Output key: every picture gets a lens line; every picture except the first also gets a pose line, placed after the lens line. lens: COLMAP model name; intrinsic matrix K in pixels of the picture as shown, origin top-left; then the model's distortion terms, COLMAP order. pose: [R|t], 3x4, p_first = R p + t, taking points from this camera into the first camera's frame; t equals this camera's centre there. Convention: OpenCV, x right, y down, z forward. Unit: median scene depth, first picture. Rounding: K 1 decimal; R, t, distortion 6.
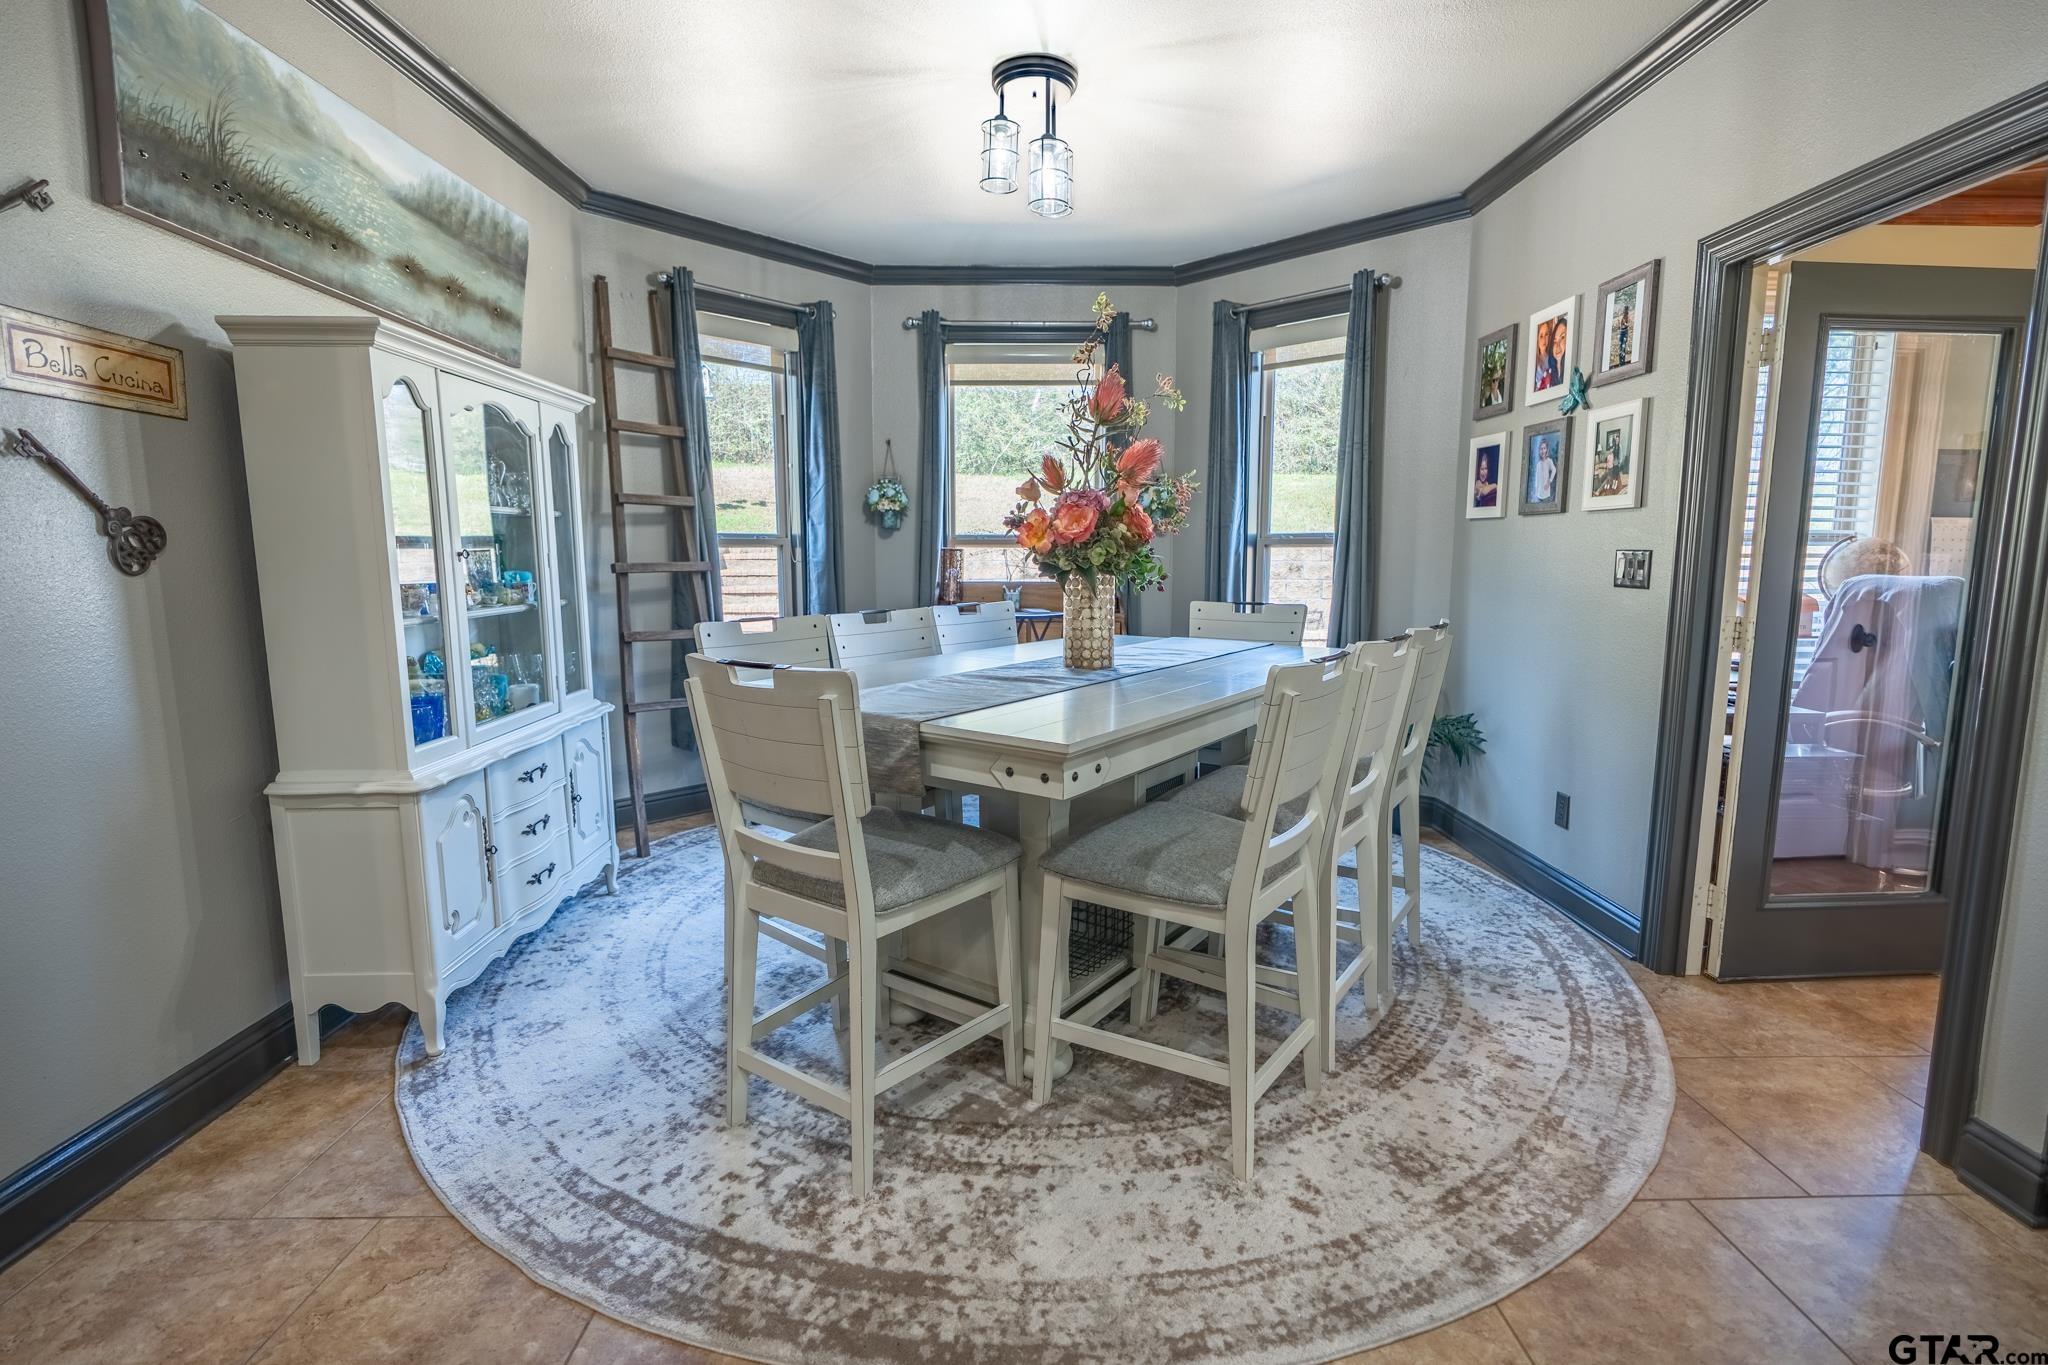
lens RADIAL K [[922.5, 0, 1058.0], [0, 922.5, 675.6], [0, 0, 1]] dist [-0.004716, 0.002034]
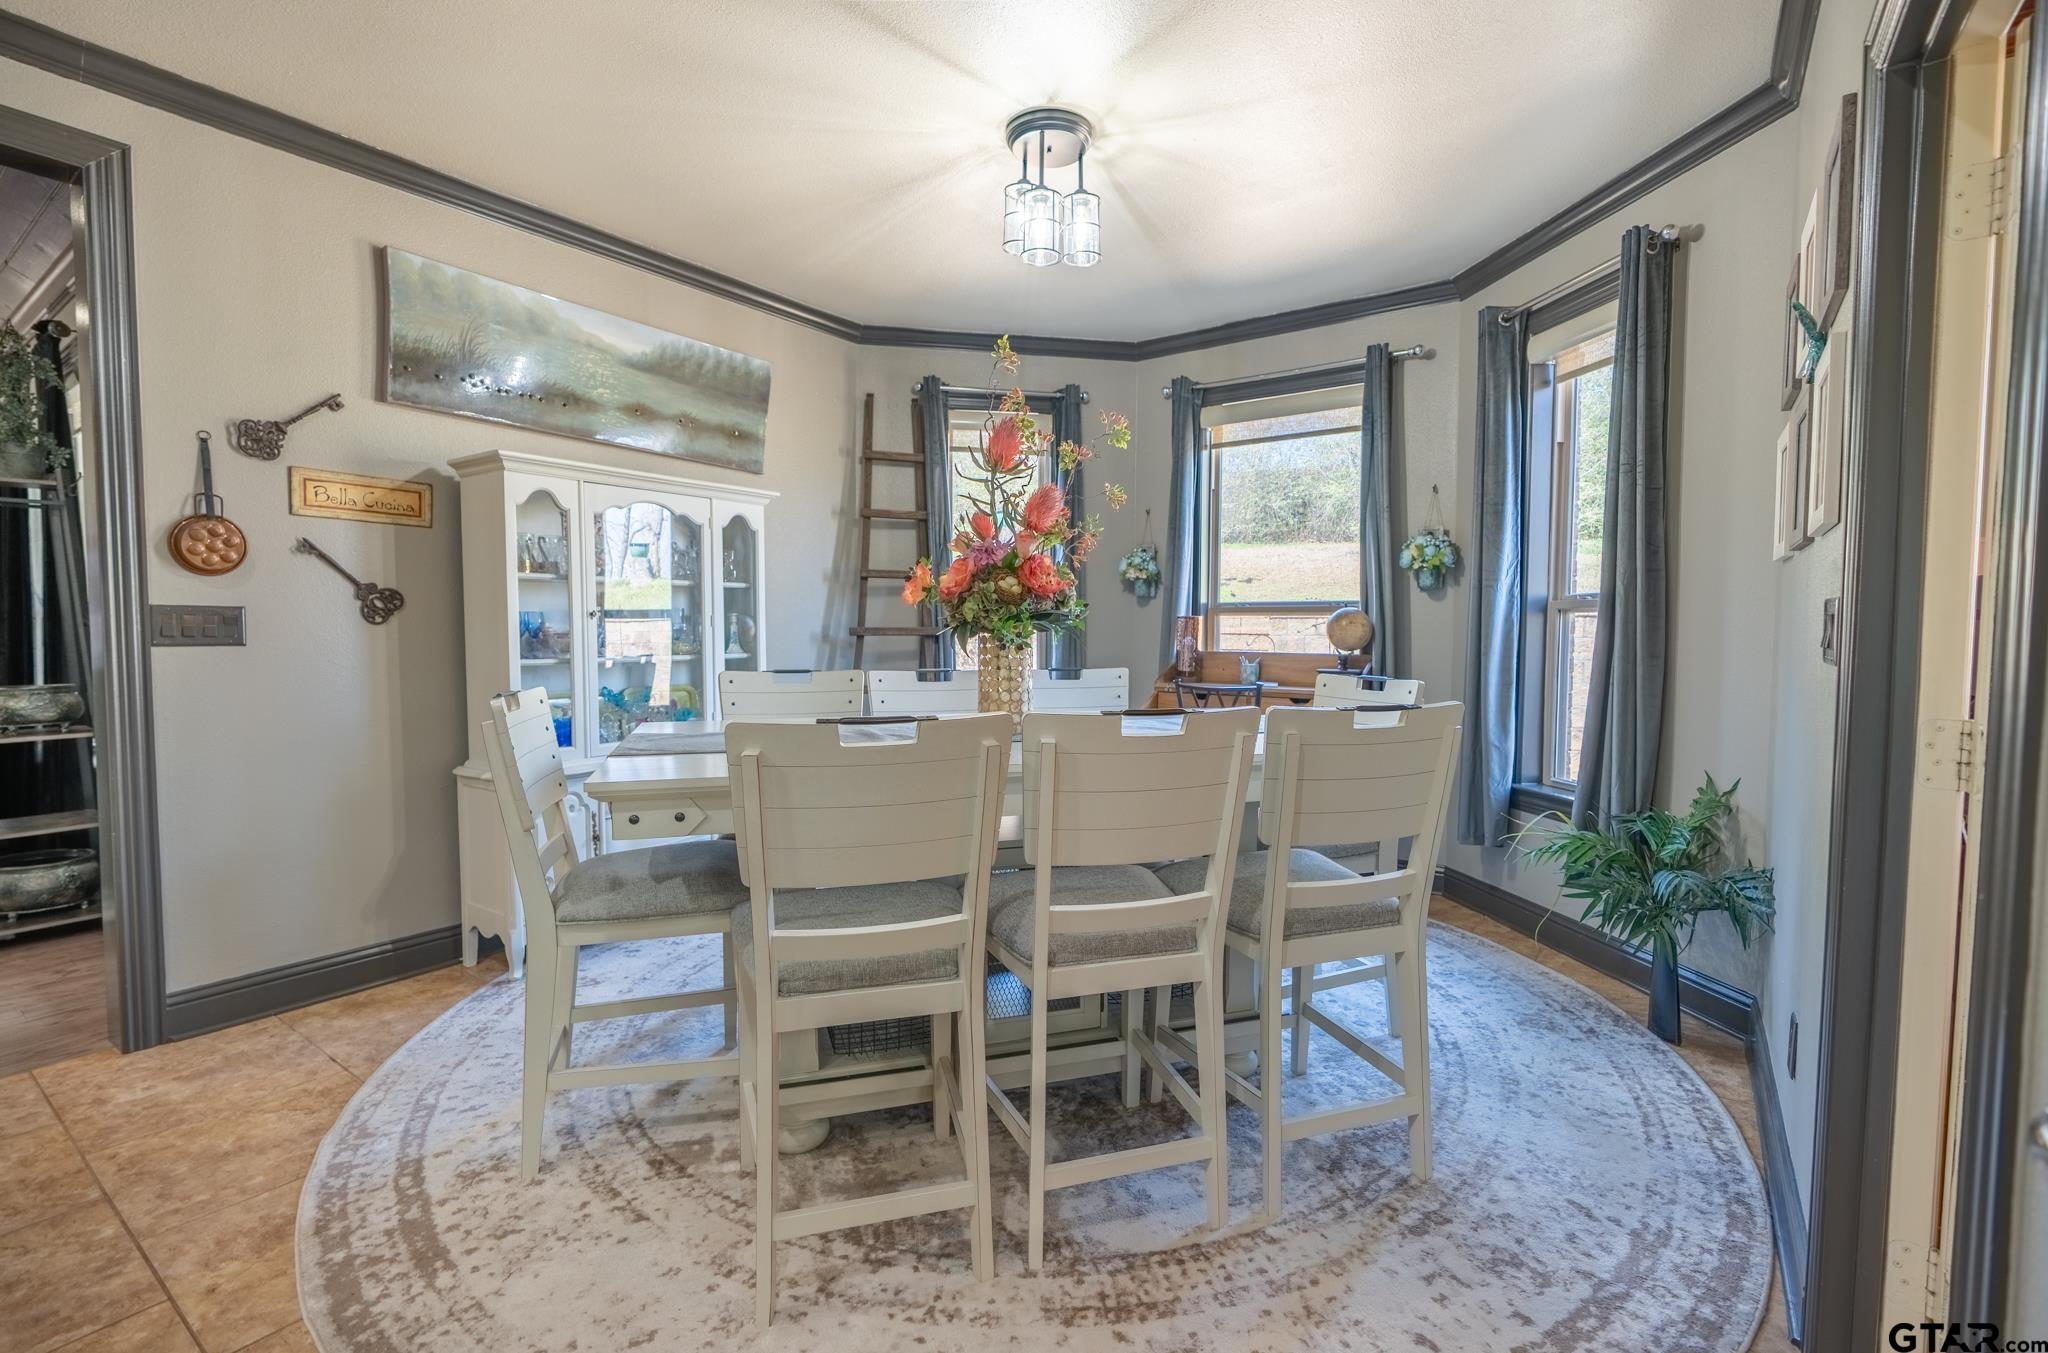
lens RADIAL K [[922.5, 0, 1053.7], [0, 922.5, 677.5], [0, 0, 1]] dist [-0.004716, 0.002034]
pose [[0.803132, 0.034901, -0.594778, 0.608017], [-0.083875, 0.994964, -0.054872, -0.018529], [0.589868, 0.093956, 0.802015, 0.278387]]
